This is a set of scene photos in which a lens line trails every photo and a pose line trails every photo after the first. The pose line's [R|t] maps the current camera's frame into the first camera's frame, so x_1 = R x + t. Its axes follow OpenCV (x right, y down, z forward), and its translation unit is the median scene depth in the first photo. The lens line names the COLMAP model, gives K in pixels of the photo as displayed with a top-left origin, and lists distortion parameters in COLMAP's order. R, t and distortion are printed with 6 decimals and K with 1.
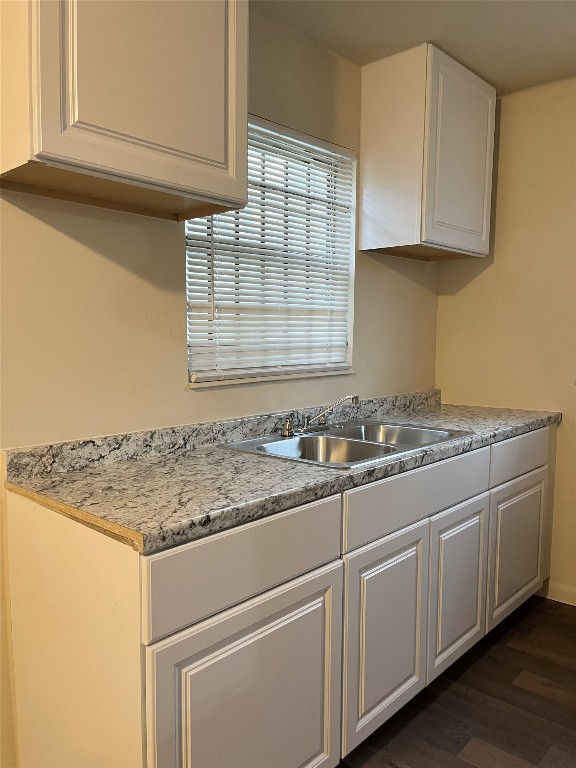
lens RADIAL K [[587.5, 0, 289.5], [0, 587.5, 380.9], [0, 0, 1]] dist [0.053906, -0.001967]
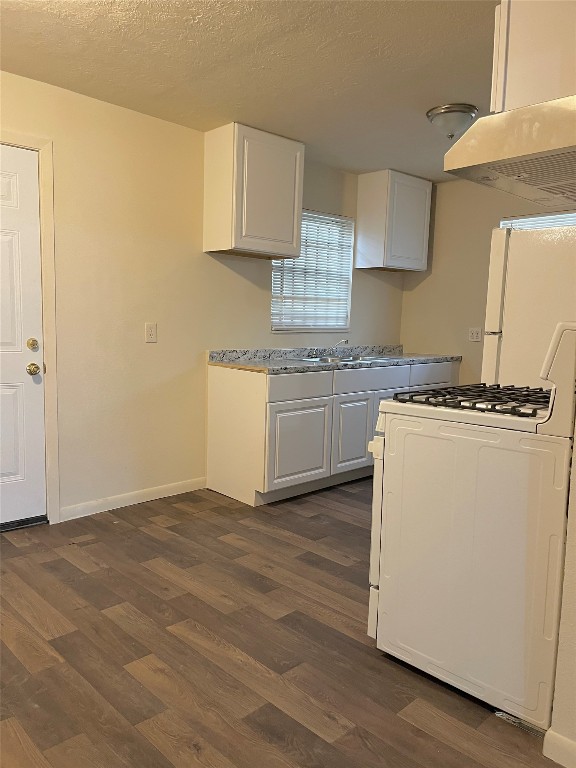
lens RADIAL K [[587.5, 0, 286.6], [0, 587.5, 389.4], [0, 0, 1]] dist [0.053906, -0.001967]
pose [[0.997353, 0.031043, -0.065750, 0.036828], [-0.028028, 0.998535, 0.046295, 0.104186], [0.067091, -0.044330, 0.996762, -1.072219]]
